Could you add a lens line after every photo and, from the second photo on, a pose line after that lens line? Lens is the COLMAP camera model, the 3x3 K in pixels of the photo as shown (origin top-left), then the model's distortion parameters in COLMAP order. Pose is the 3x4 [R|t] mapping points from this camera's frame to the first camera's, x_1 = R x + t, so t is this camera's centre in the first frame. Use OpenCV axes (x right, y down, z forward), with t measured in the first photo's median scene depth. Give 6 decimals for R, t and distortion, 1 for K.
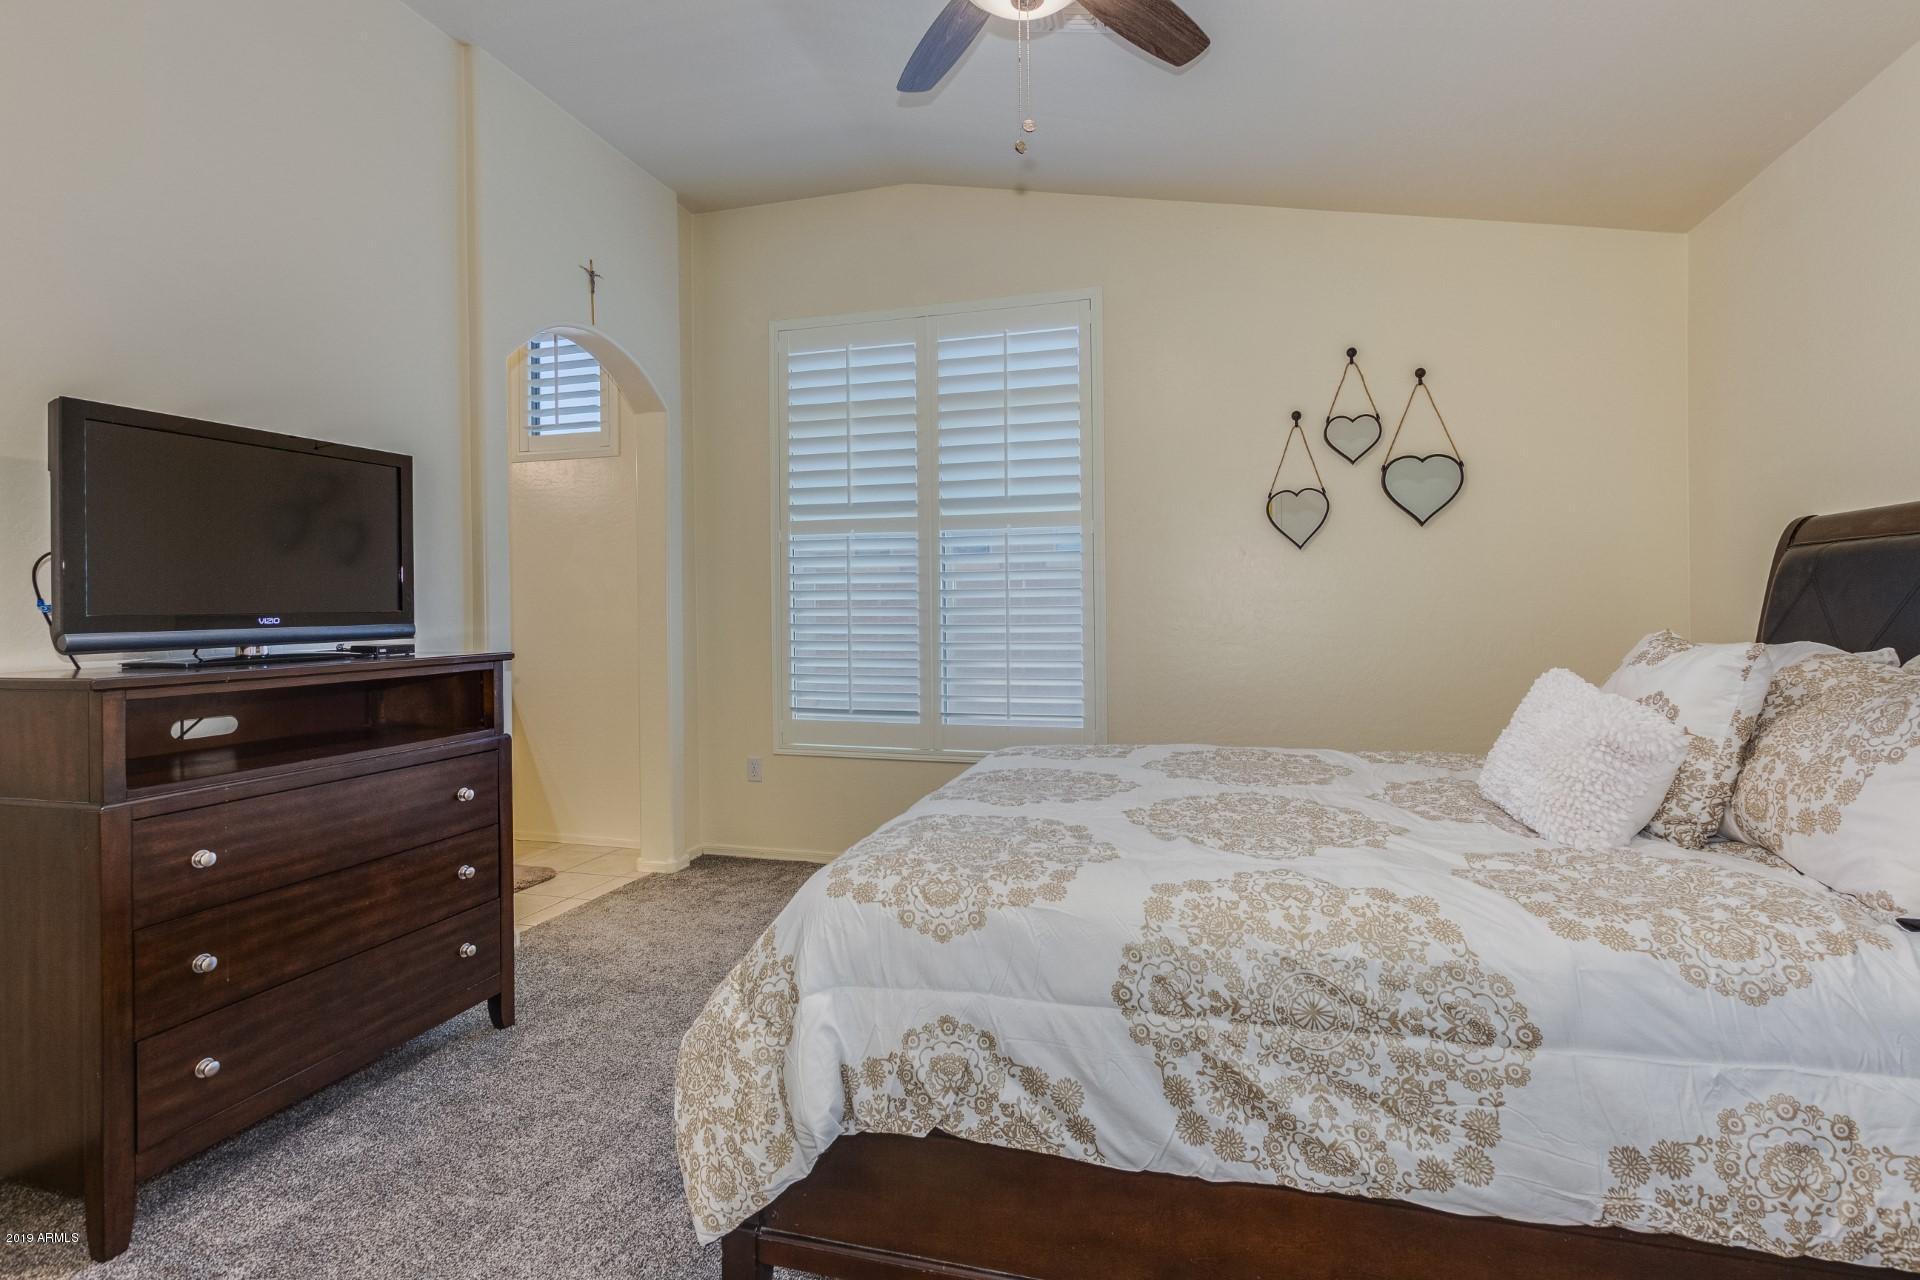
lens RADIAL K [[877.0, 0, 971.3], [0, 877.0, 639.7], [0, 0, 1]] dist [0.009217, 0.000411]
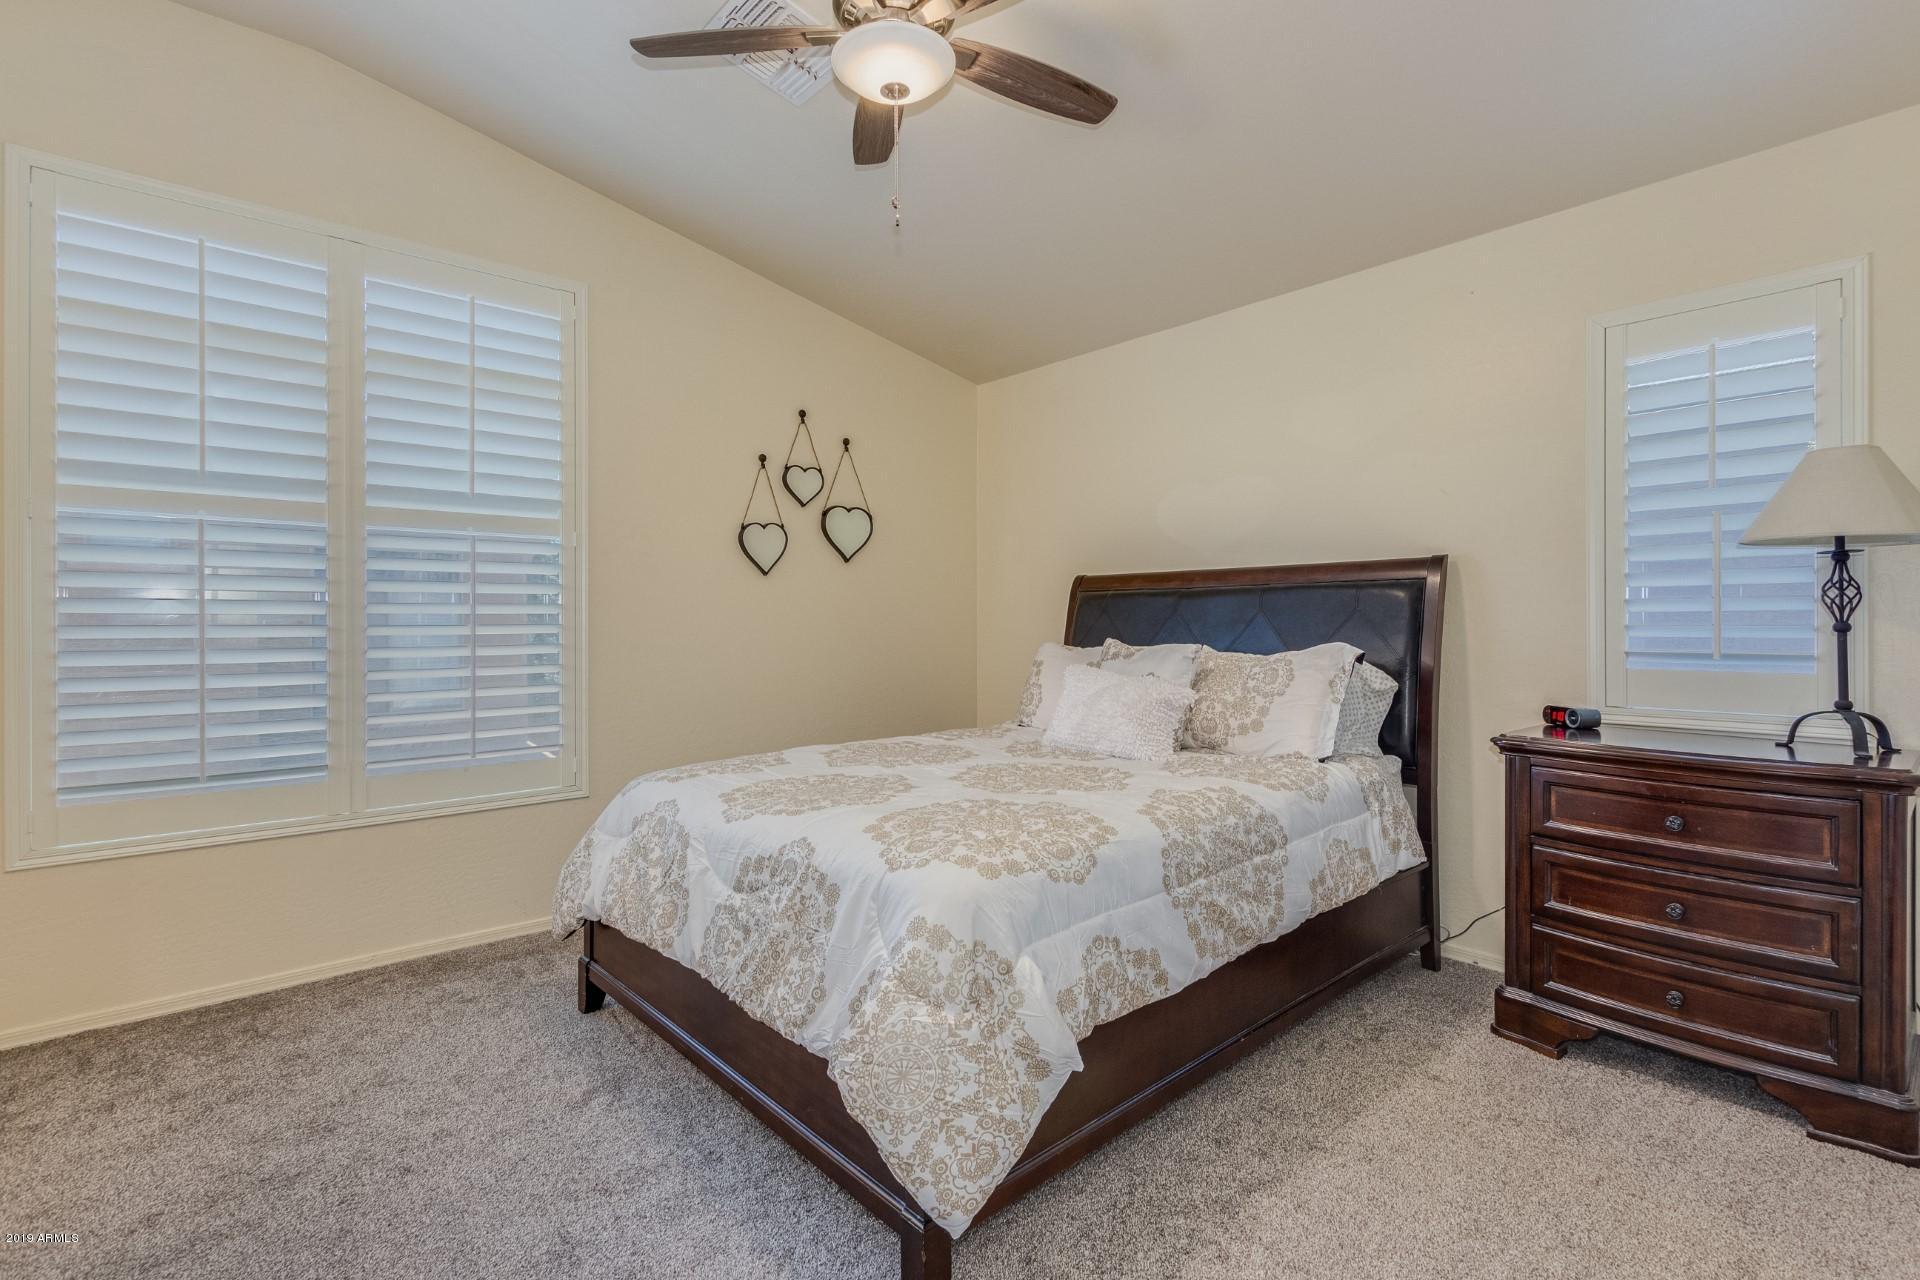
lens RADIAL K [[877.0, 0, 971.3], [0, 877.0, 639.7], [0, 0, 1]] dist [0.009217, 0.000411]
pose [[0.545628, -0.012514, 0.837934, -1.265904], [0.028051, 0.999601, -0.003337, -0.019297], [-0.837558, 0.025326, 0.545761, 0.434963]]
